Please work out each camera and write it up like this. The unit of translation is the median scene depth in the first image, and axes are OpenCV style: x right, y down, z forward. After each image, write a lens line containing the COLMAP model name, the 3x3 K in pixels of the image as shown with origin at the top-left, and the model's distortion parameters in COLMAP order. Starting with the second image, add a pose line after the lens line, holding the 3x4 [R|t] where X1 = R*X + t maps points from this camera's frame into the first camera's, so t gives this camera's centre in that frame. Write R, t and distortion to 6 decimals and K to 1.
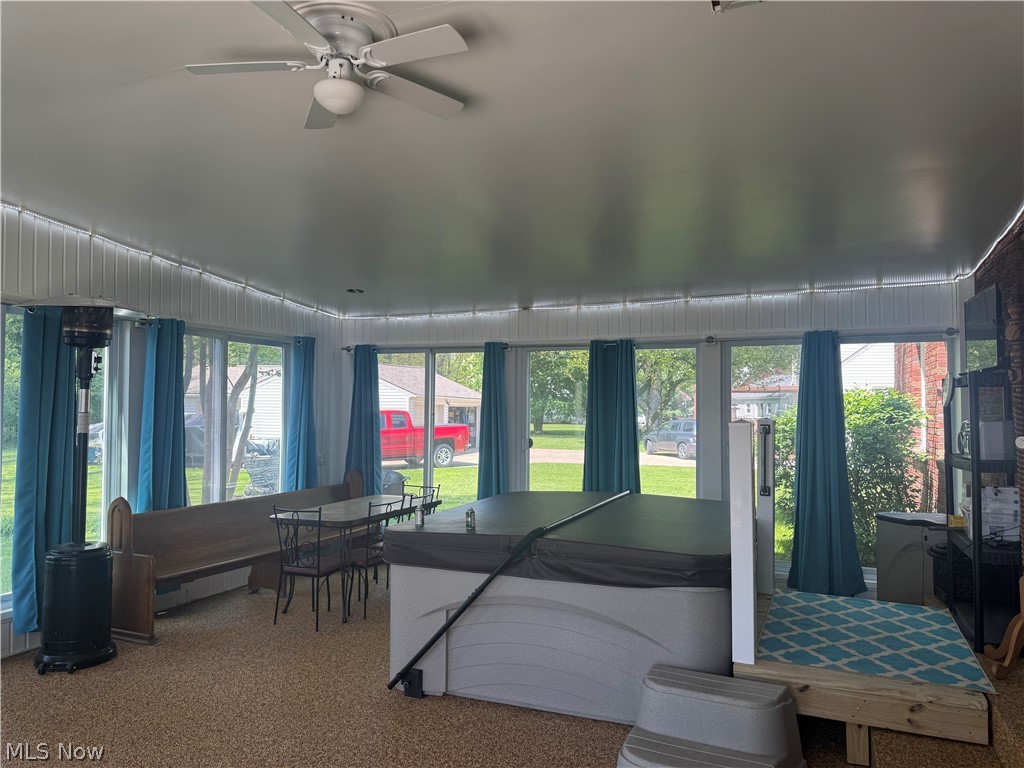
lens RADIAL K [[726.7, 0, 511.1], [0, 726.7, 389.2], [0, 0, 1]] dist [0.053073, -0.056629]
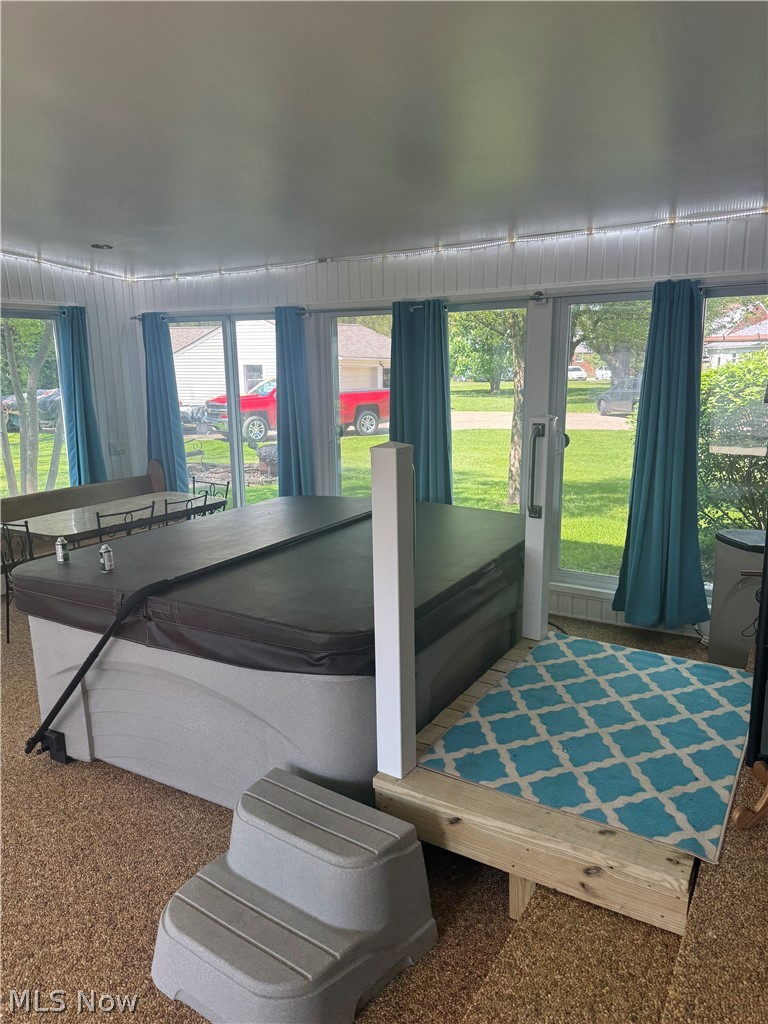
lens RADIAL K [[726.7, 0, 387.7], [0, 726.7, 521.6], [0, 0, 1]] dist [0.053073, -0.056629]
pose [[0.991052, 0.008887, -0.133182, 0.268243], [0.022906, 0.971656, 0.235287, -0.027948], [0.131498, -0.236233, 0.962758, 0.235125]]
